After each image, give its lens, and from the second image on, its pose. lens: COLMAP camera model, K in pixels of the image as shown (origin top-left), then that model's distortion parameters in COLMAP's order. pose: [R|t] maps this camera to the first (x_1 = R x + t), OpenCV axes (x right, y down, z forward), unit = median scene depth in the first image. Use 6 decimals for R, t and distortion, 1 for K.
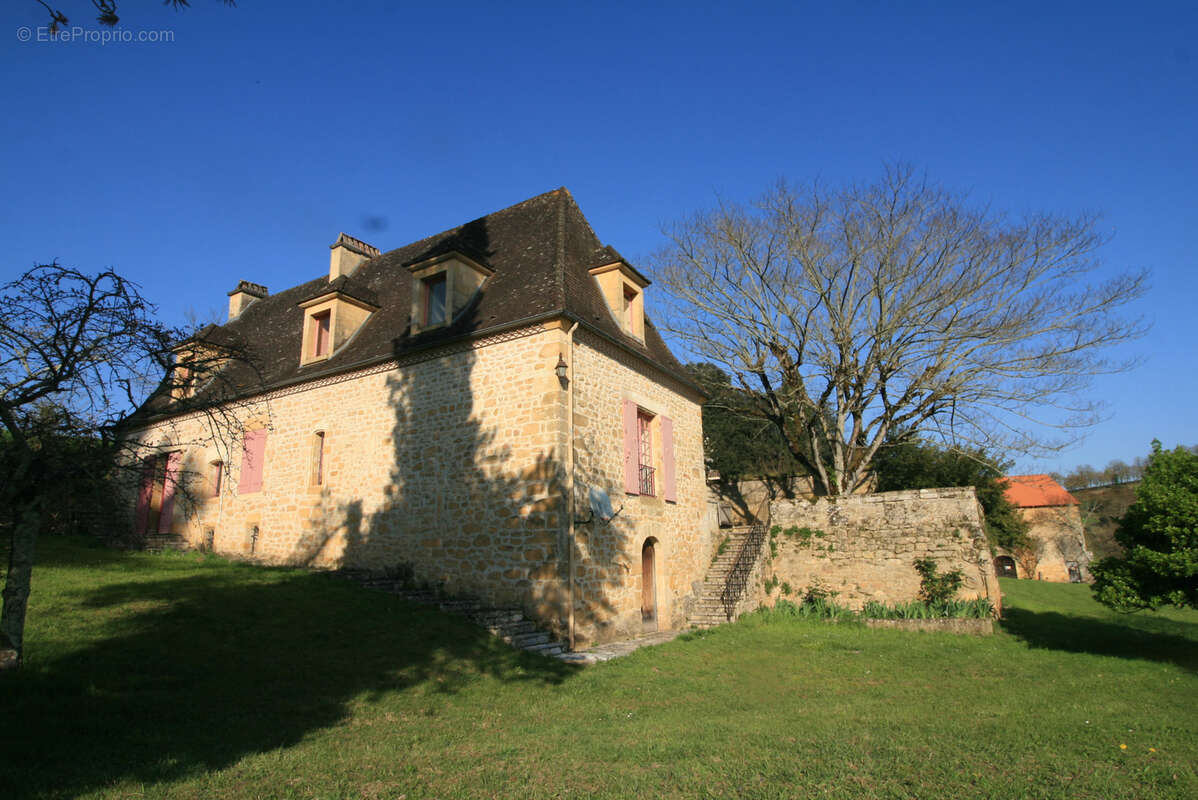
lens RADIAL K [[686.7, 0, 606.4], [0, 686.7, 392.9], [0, 0, 1]] dist [0.003978, -0.028524]
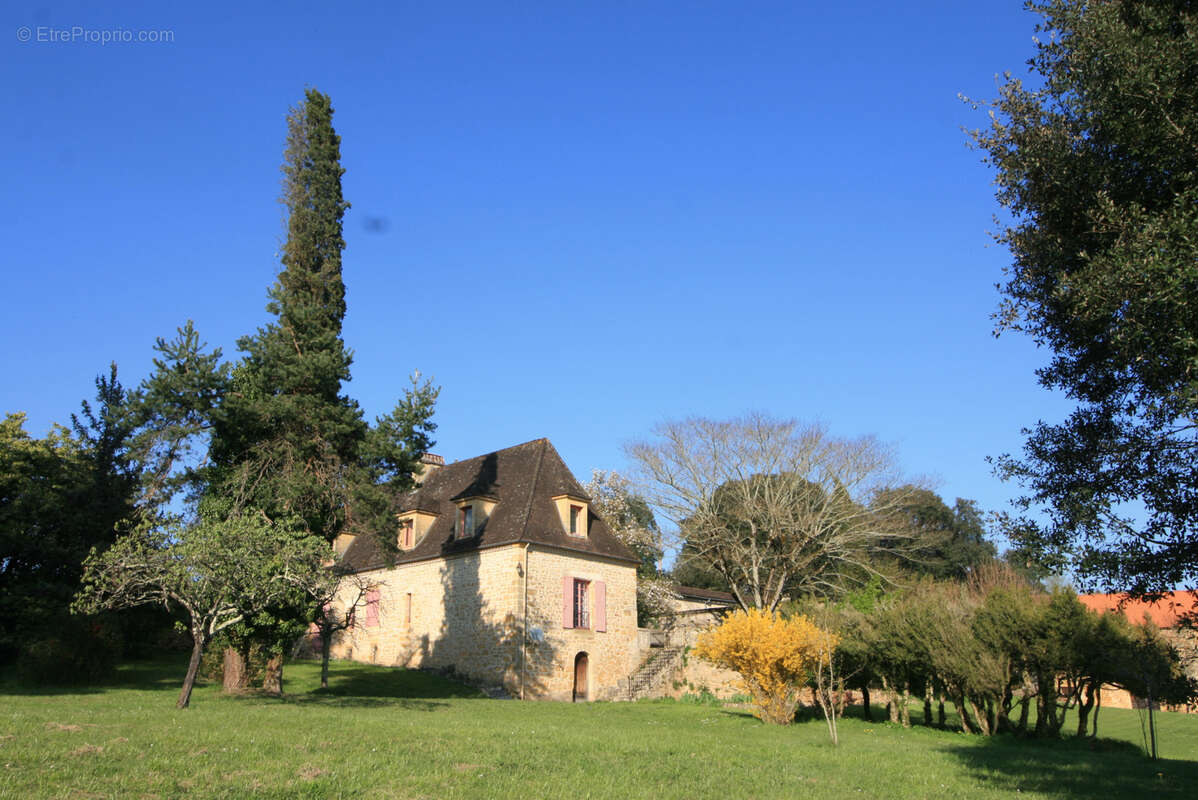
lens RADIAL K [[975.6, 0, 599.0], [0, 975.6, 400.0], [0, 0, 1]] dist [0.014184, 0.002170]
pose [[0.980254, -0.046929, -0.192093, 0.627945], [0.035629, 0.997448, -0.061864, -0.289784], [0.194506, 0.053799, 0.979425, -1.538739]]
